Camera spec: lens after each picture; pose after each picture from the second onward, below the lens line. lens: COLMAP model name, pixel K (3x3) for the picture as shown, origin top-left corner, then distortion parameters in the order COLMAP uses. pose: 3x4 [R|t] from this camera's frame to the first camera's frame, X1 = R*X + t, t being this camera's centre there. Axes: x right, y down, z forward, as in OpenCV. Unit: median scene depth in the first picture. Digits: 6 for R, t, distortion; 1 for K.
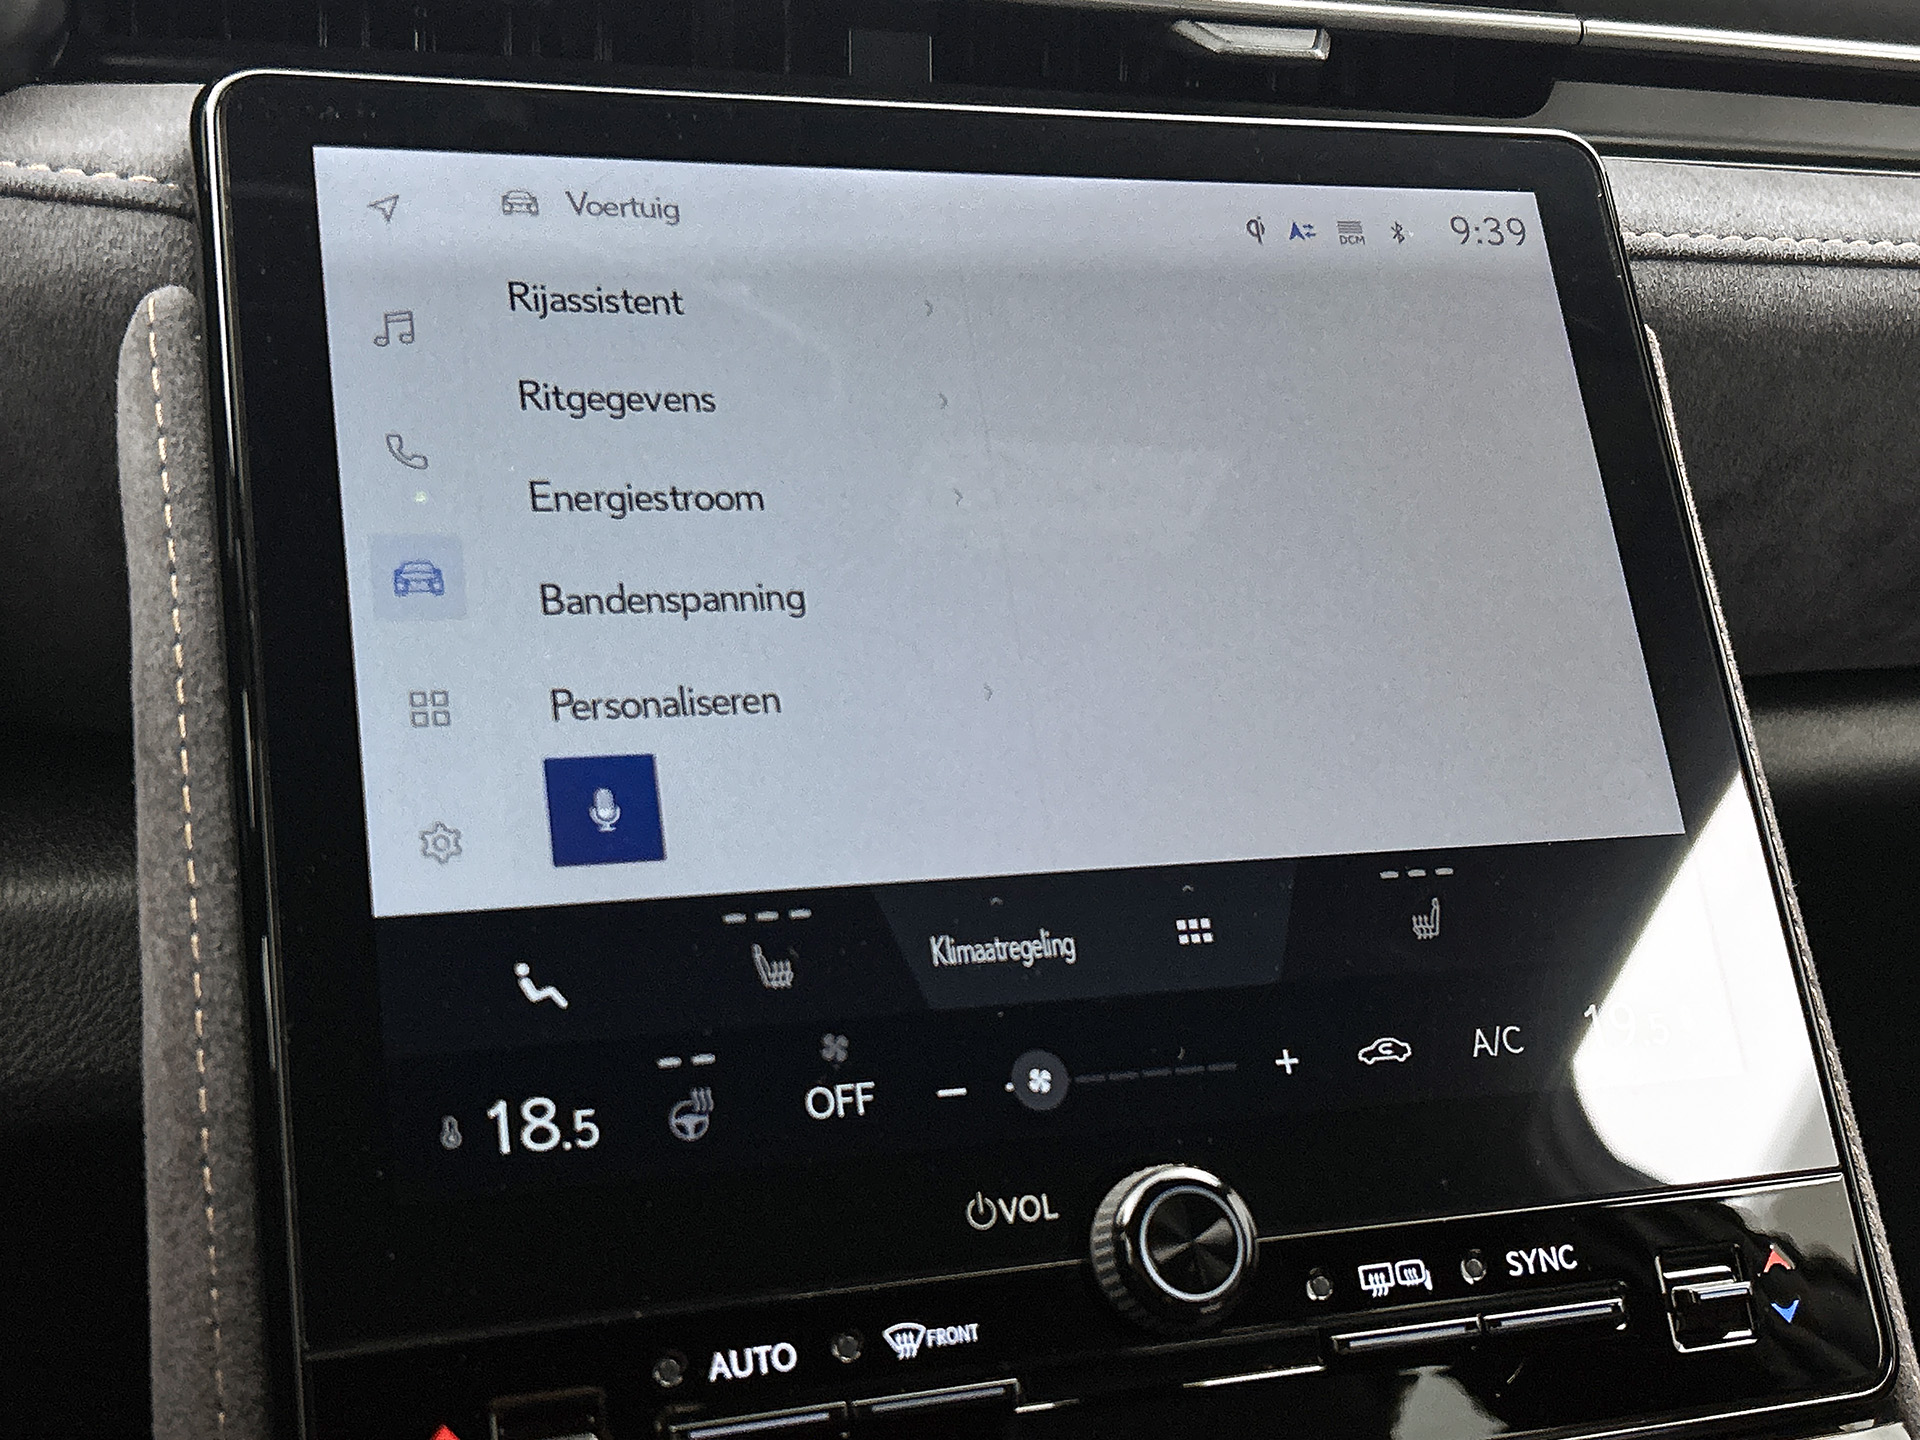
lens RADIAL K [[2461.1, 0, 967.8], [0, 2461.1, 721.1], [0, 0, 1]] dist [0.062227, 0.000000]
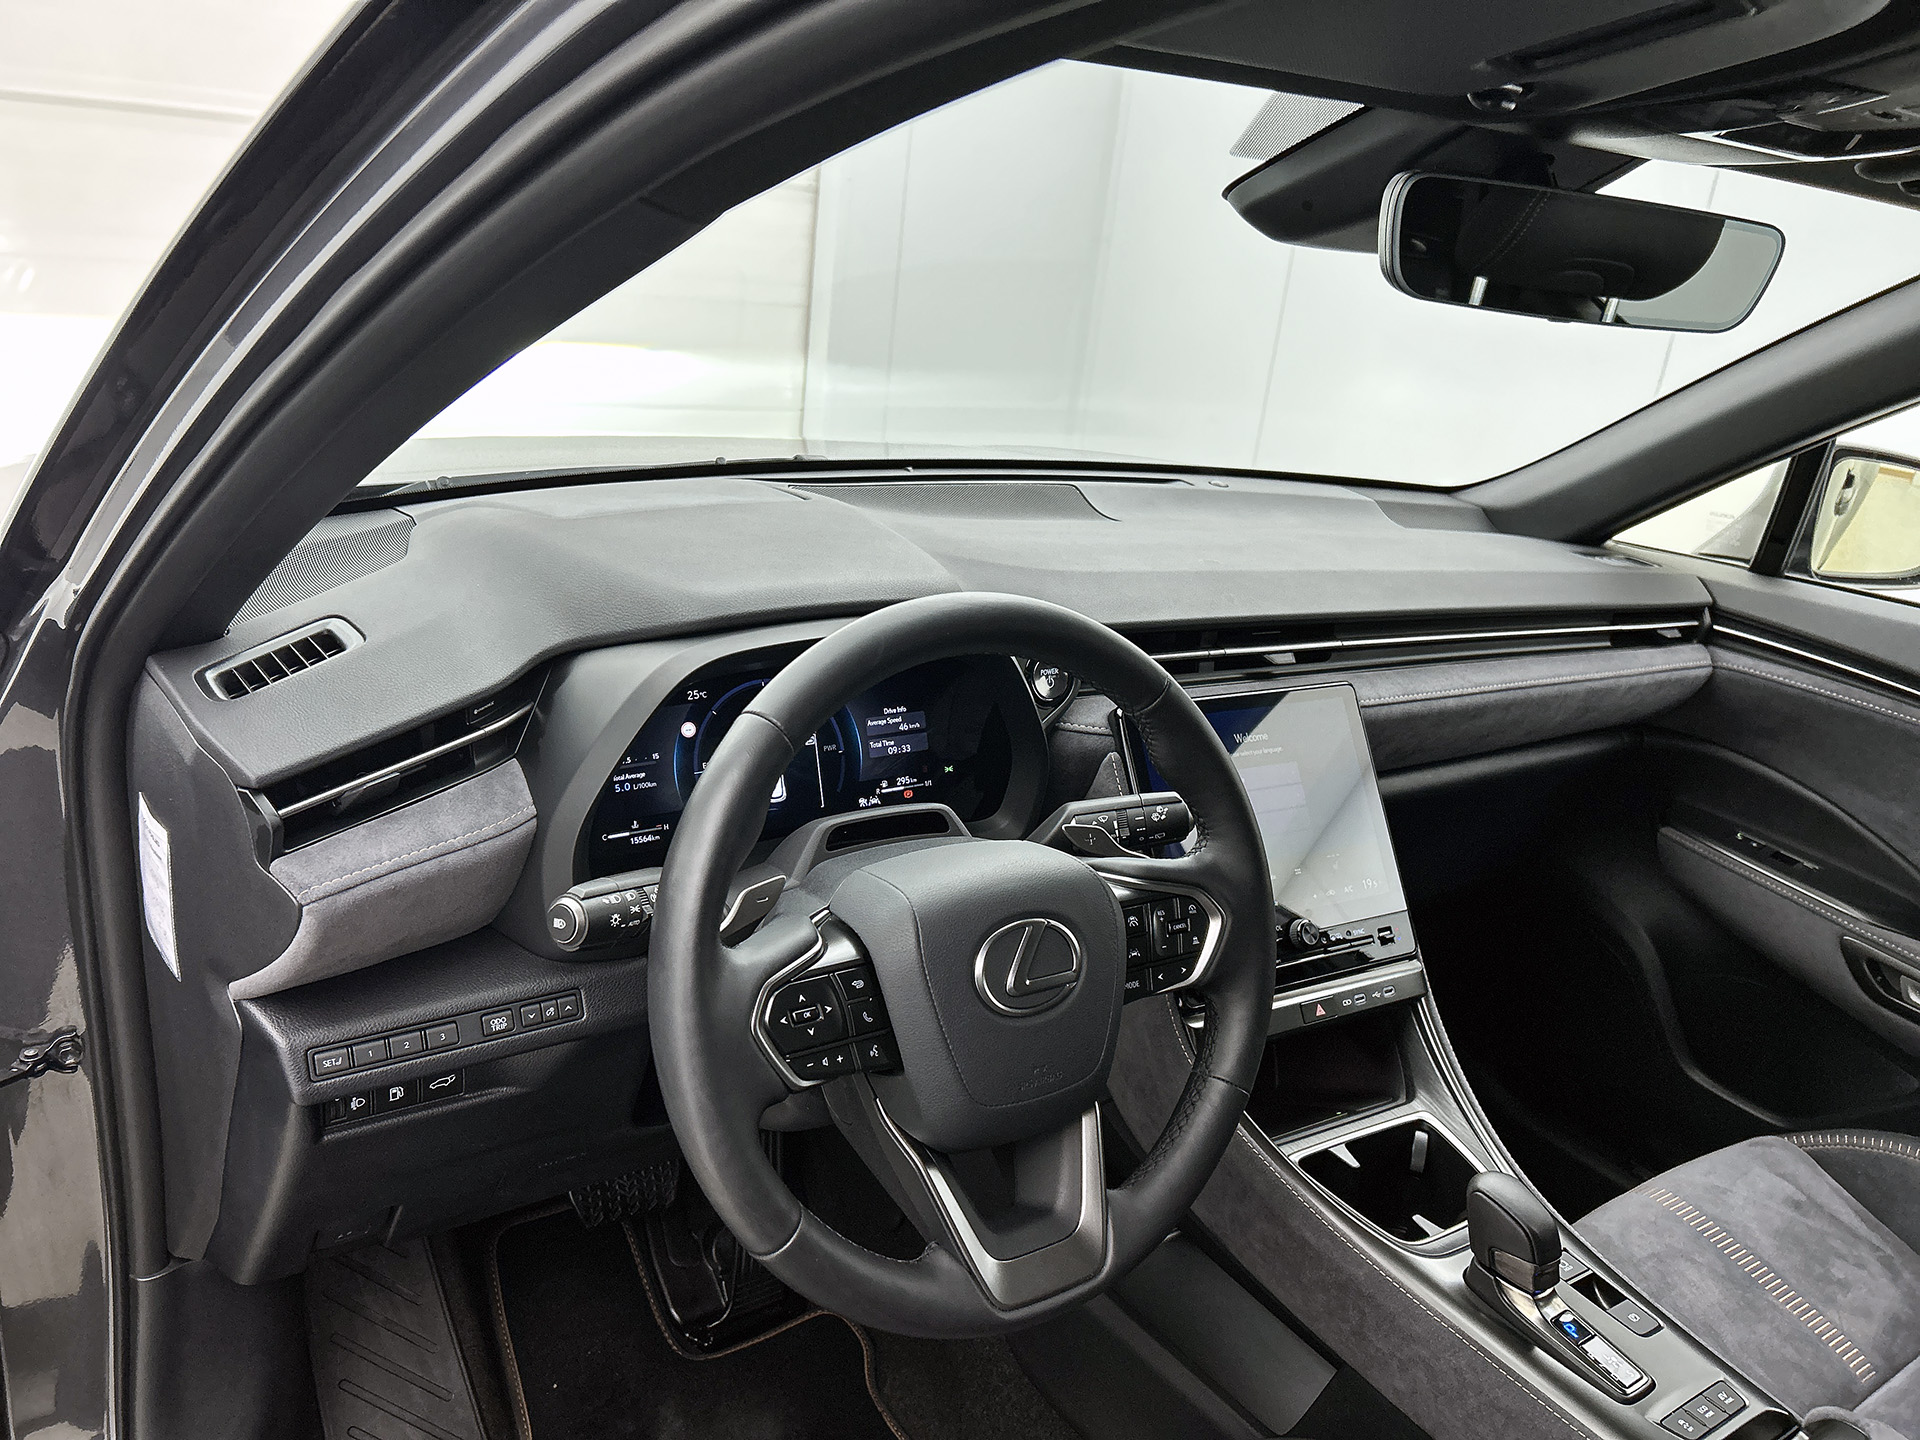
lens RADIAL K [[1452.0, 0, 948.2], [0, 1452.0, 714.8], [0, 0, 1]] dist [0.050882, -0.060912]
pose [[0.978651, -0.013438, 0.205088, -1.291317], [-0.010472, 0.993304, 0.115055, -0.604813], [-0.205261, -0.114747, 0.971957, -1.826064]]
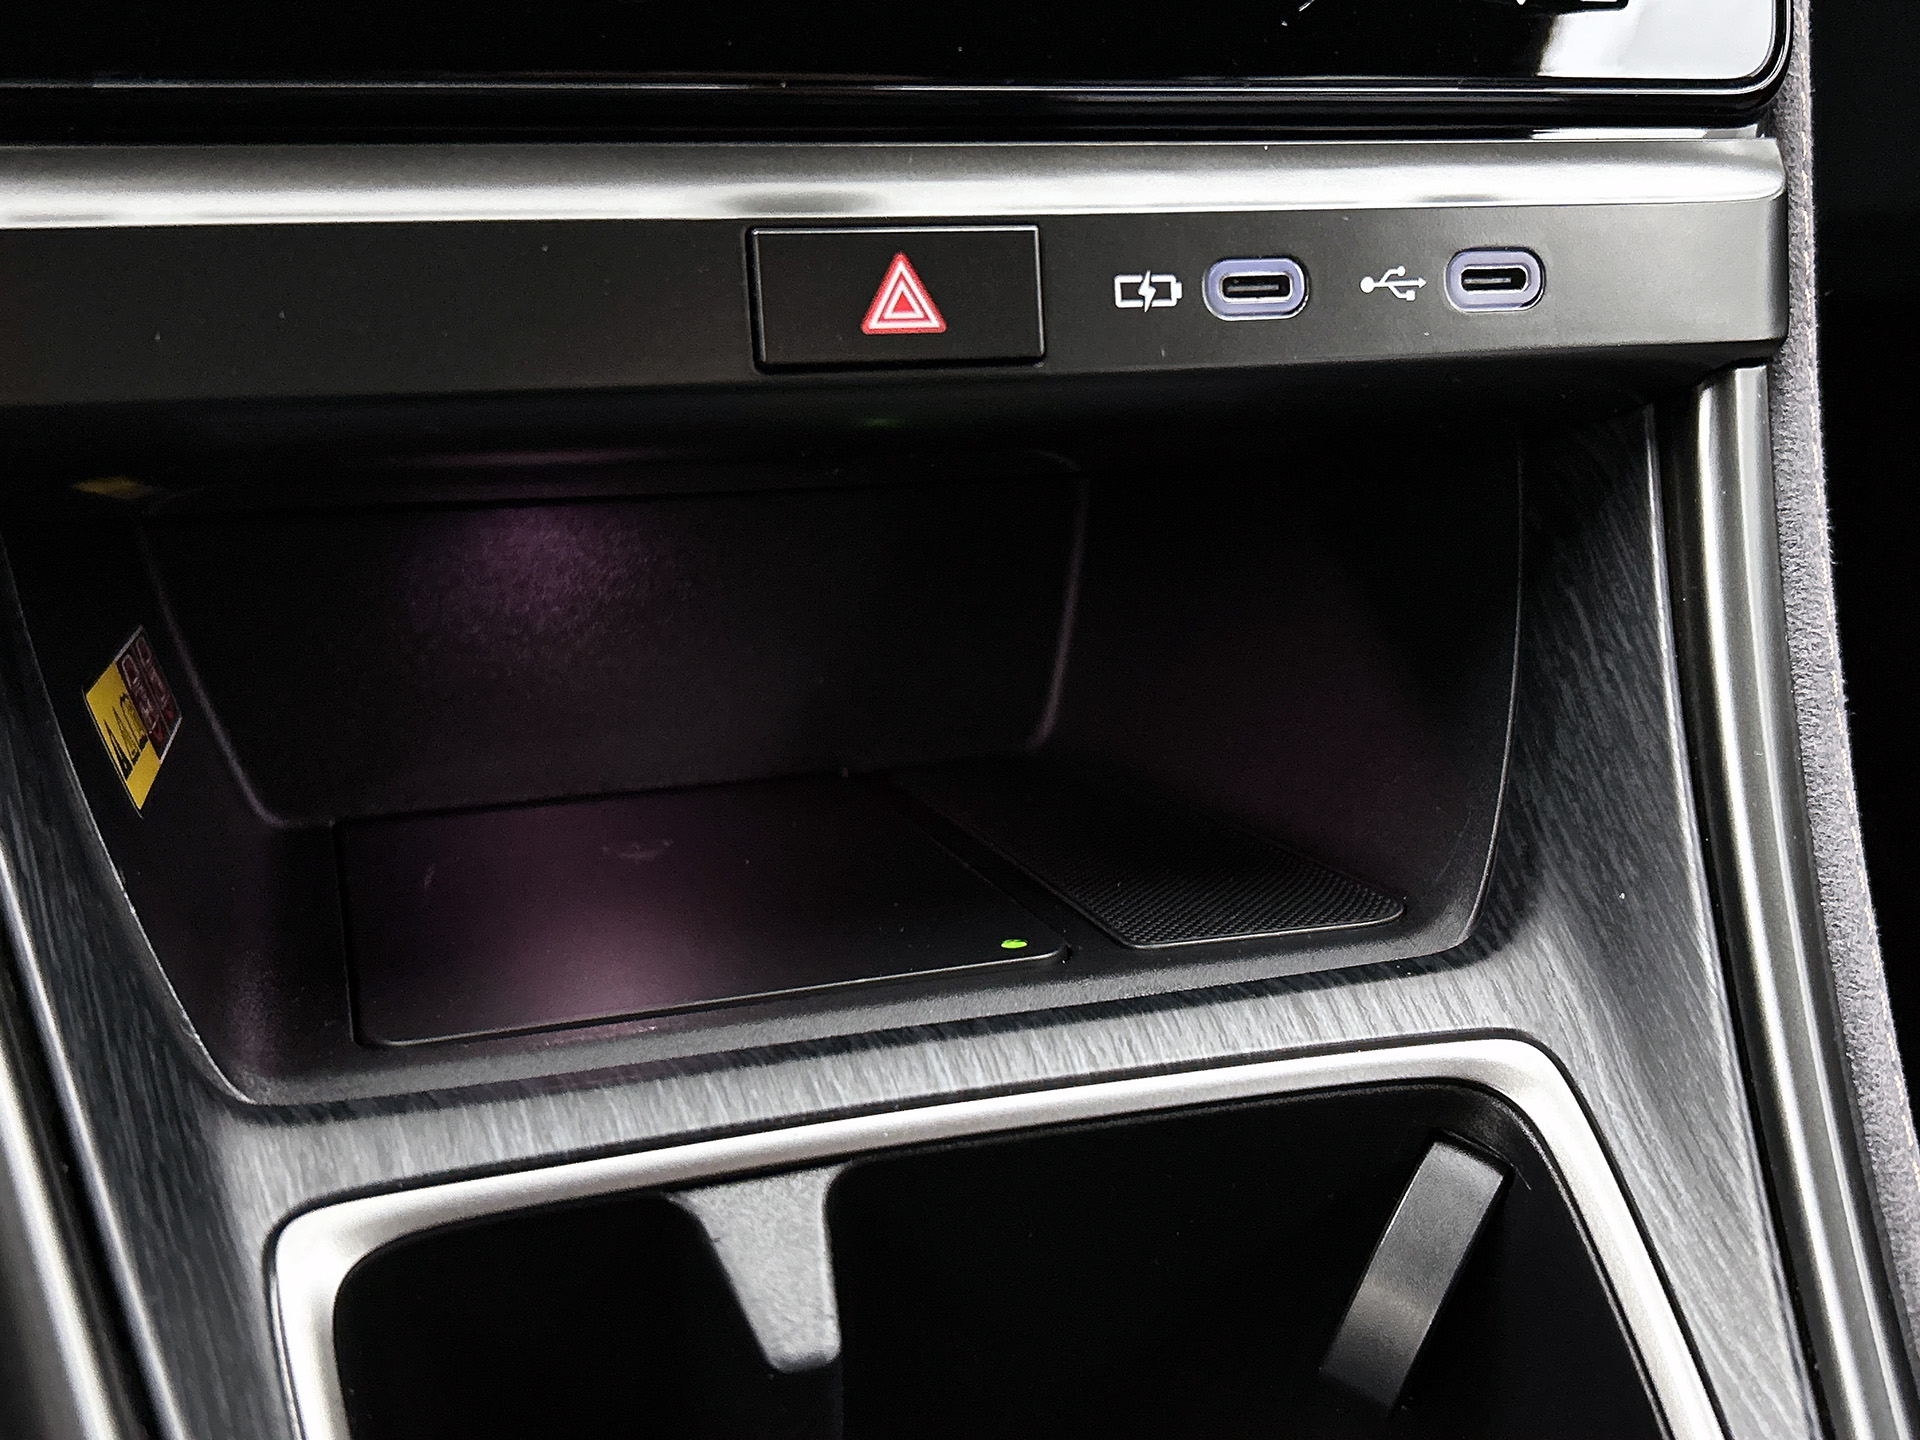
lens RADIAL K [[2063.6, 0, 996.5], [0, 2063.6, 740.9], [0, 0, 1]] dist [0.038317, 0.000000]
pose [[0.996097, 0.088254, -0.001326, 0.146576], [-0.080167, 0.910911, 0.404741, 0.225522], [0.036928, -0.403055, 0.914431, 0.299442]]
